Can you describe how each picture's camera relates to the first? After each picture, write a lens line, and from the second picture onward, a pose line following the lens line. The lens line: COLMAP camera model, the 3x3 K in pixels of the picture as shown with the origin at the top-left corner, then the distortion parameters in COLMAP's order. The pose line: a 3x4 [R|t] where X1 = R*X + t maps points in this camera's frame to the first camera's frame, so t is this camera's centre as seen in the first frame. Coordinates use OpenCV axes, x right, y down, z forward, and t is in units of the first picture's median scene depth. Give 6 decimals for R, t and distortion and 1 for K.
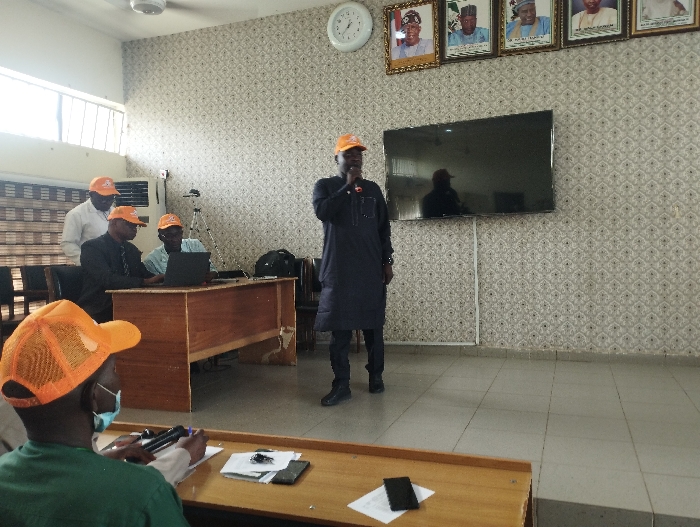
lens RADIAL K [[584.3, 0, 345.4], [0, 584.3, 263.4], [0, 0, 1]] dist [0.087576, -0.104202]
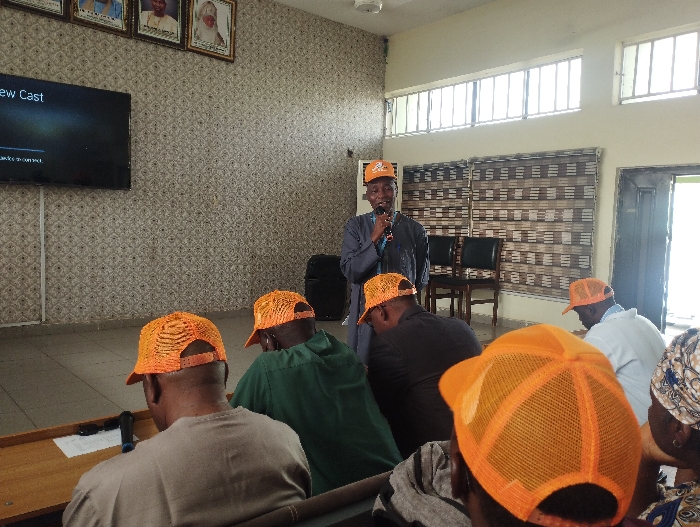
lens RADIAL K [[584.3, 0, 347.6], [0, 584.3, 265.3], [0, 0, 1]] dist [0.087576, -0.104202]
pose [[0.471467, -0.018993, 0.881679, -0.417025], [-0.015938, 0.999421, 0.030052, 0.011766], [-0.881740, -0.028221, 0.470891, 0.138925]]
